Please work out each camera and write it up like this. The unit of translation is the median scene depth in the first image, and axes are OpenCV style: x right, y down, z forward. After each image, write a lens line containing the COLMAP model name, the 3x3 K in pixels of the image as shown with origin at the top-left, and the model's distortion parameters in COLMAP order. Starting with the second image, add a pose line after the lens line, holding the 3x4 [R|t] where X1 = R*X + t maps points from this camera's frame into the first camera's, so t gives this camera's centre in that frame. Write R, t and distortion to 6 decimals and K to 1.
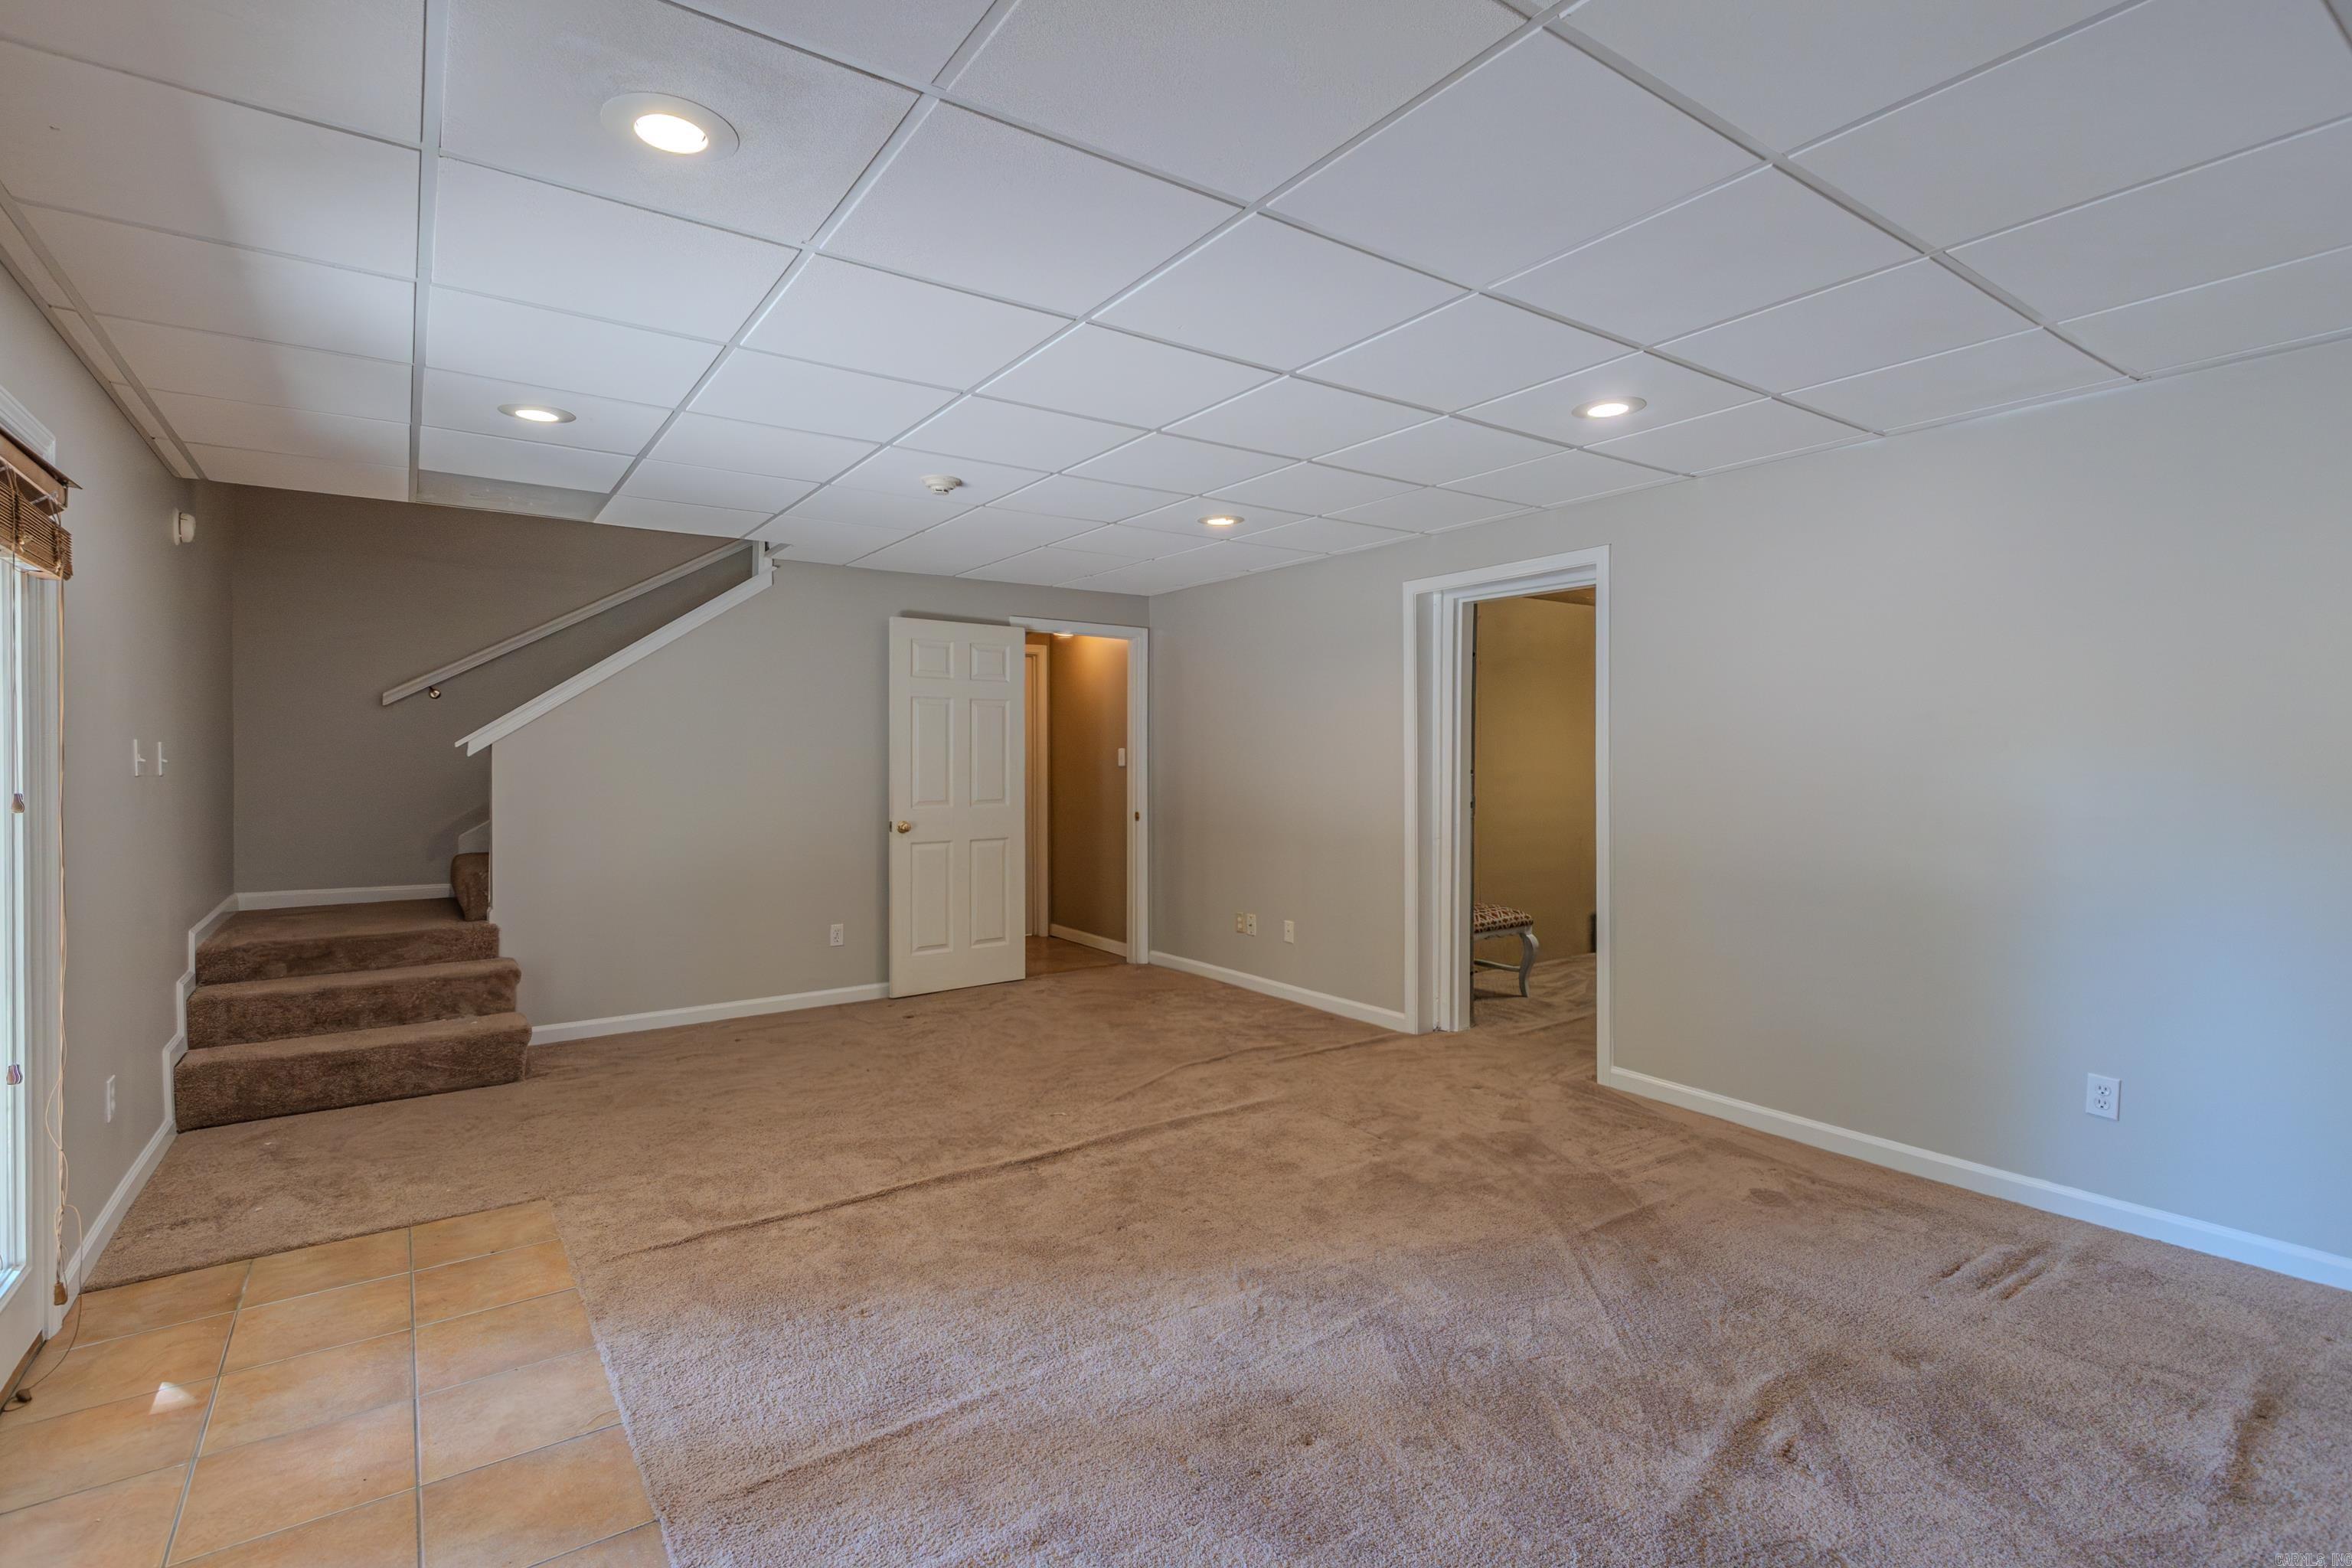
lens RADIAL K [[1074.8, 0, 1138.3], [0, 1074.8, 762.6], [0, 0, 1]] dist [0.004509, 0.000621]
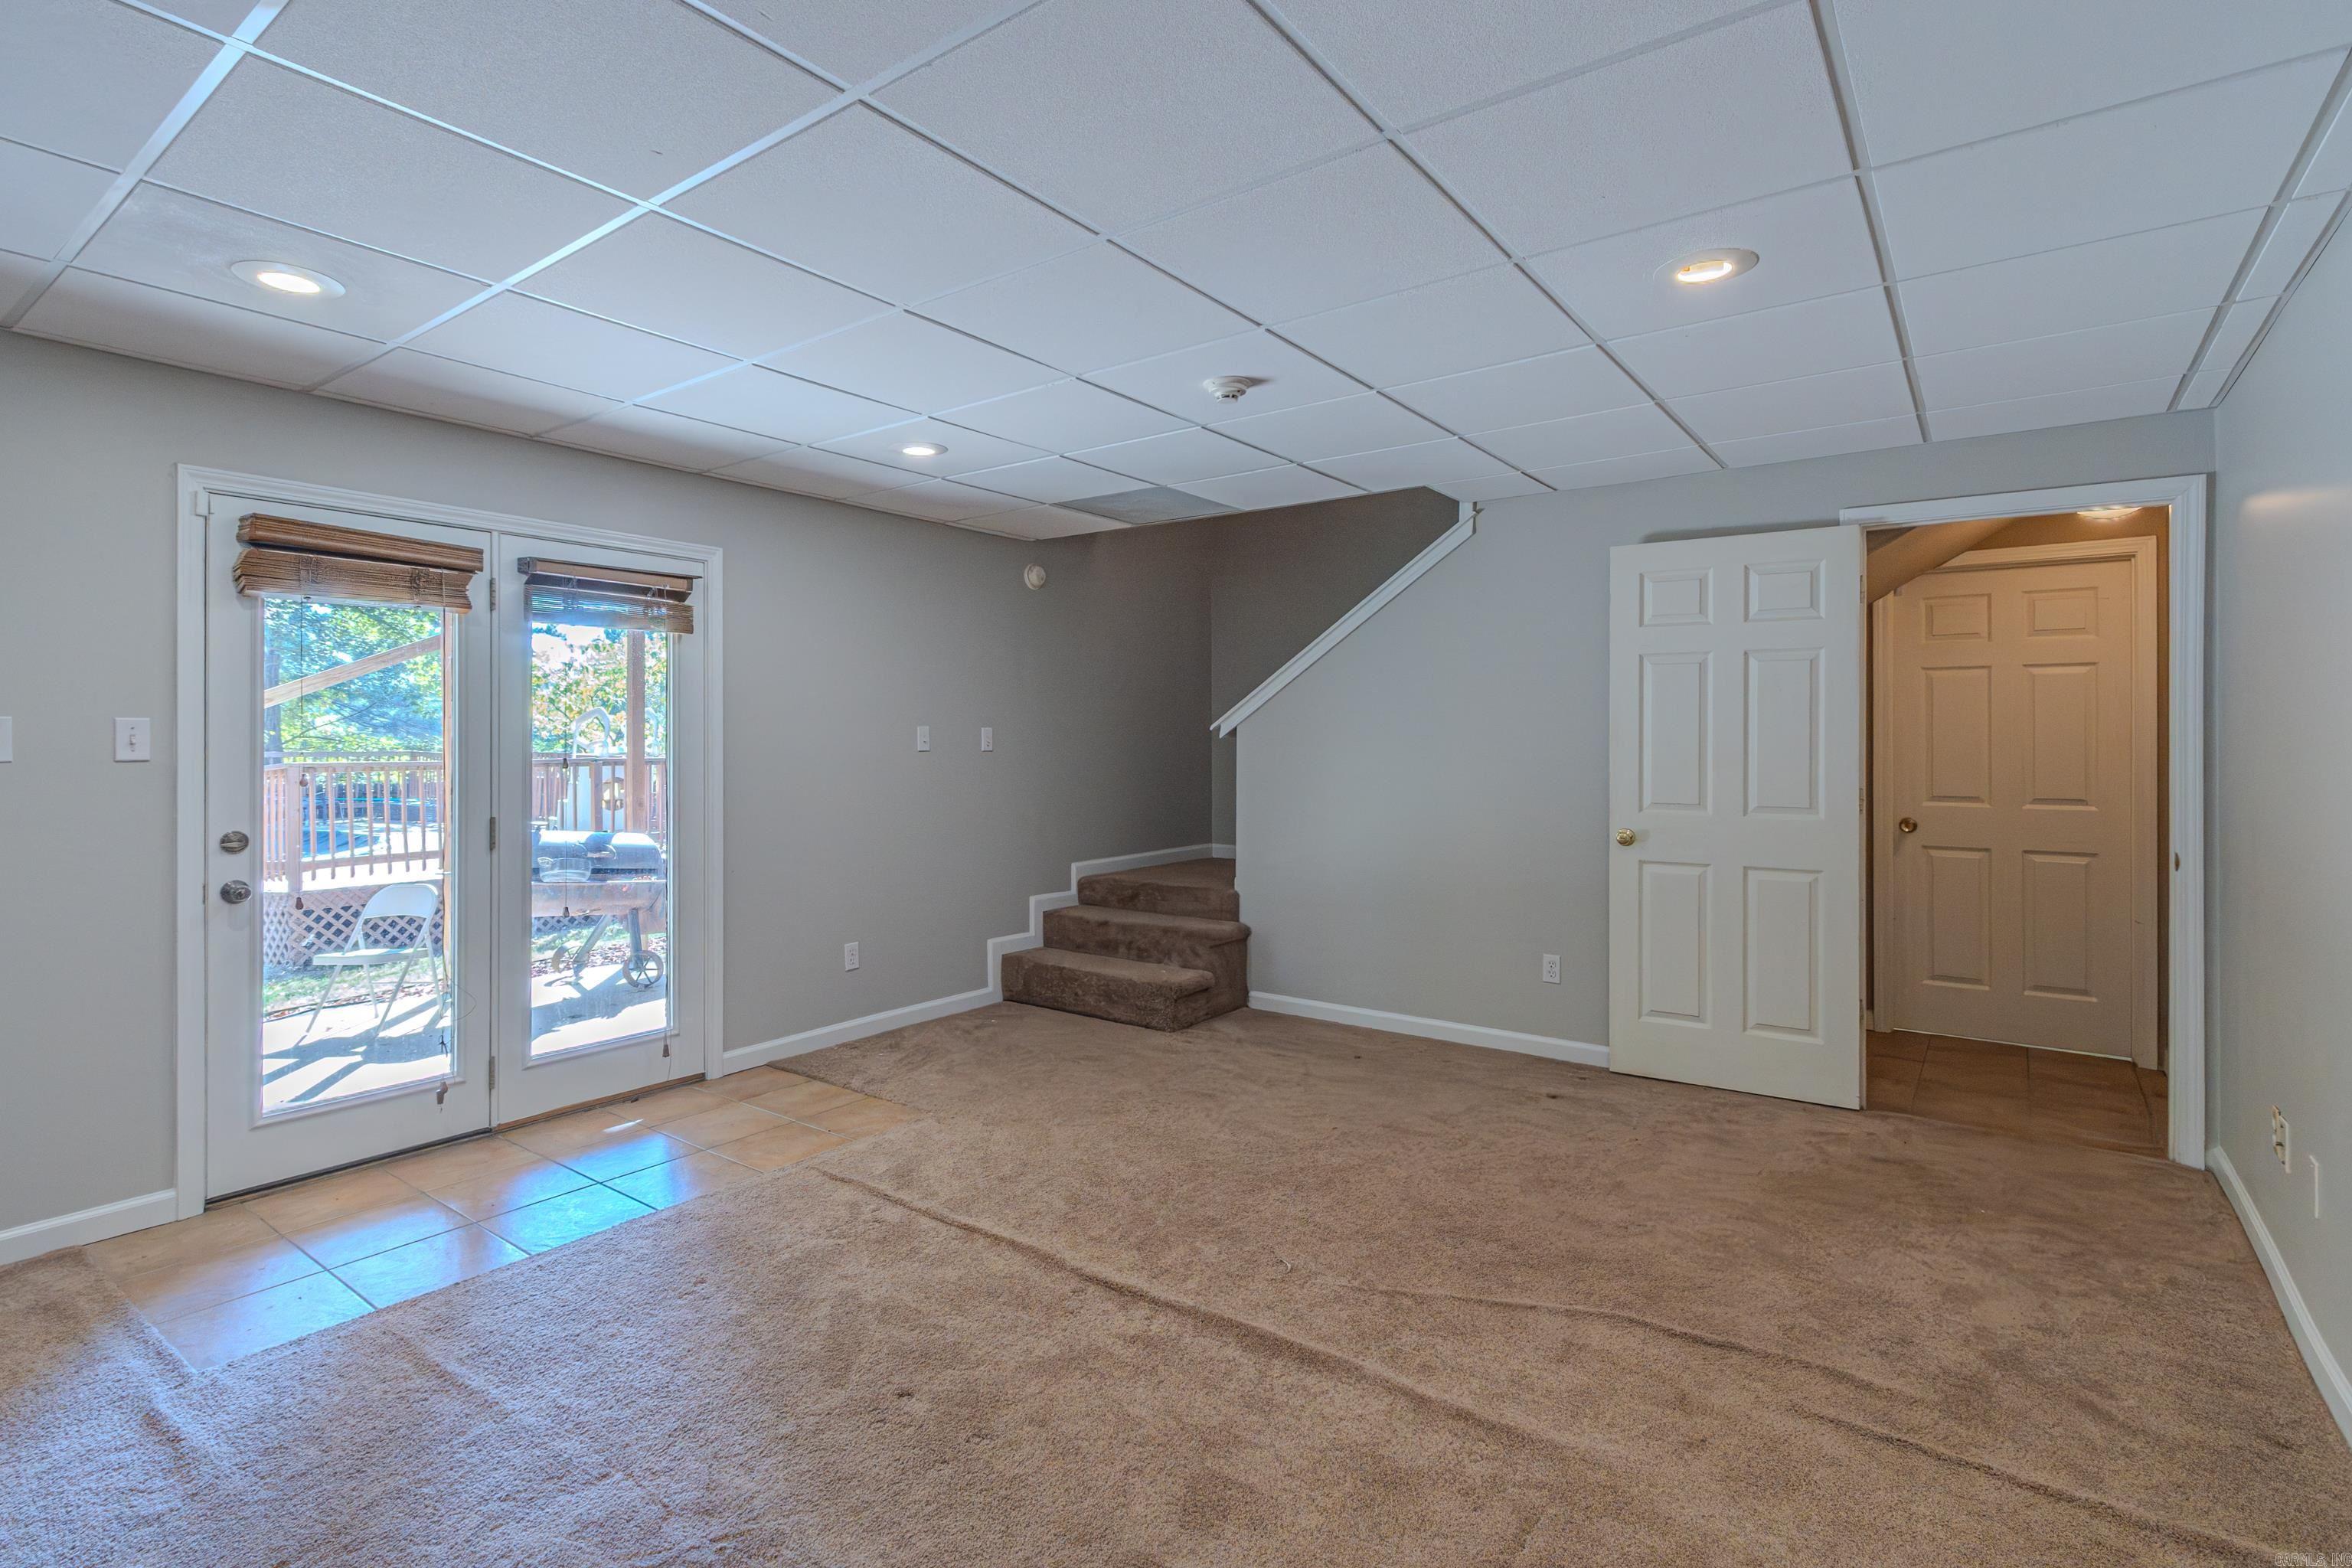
lens RADIAL K [[1113.7, 0, 1180.5], [0, 1113.7, 741.3], [0, 0, 1]] dist [0.002759, 0.000394]
pose [[0.339438, 0.003445, -0.940622, 0.508319], [-0.006516, 0.999978, 0.001311, -0.003710], [0.940606, 0.005684, 0.339453, 0.626722]]
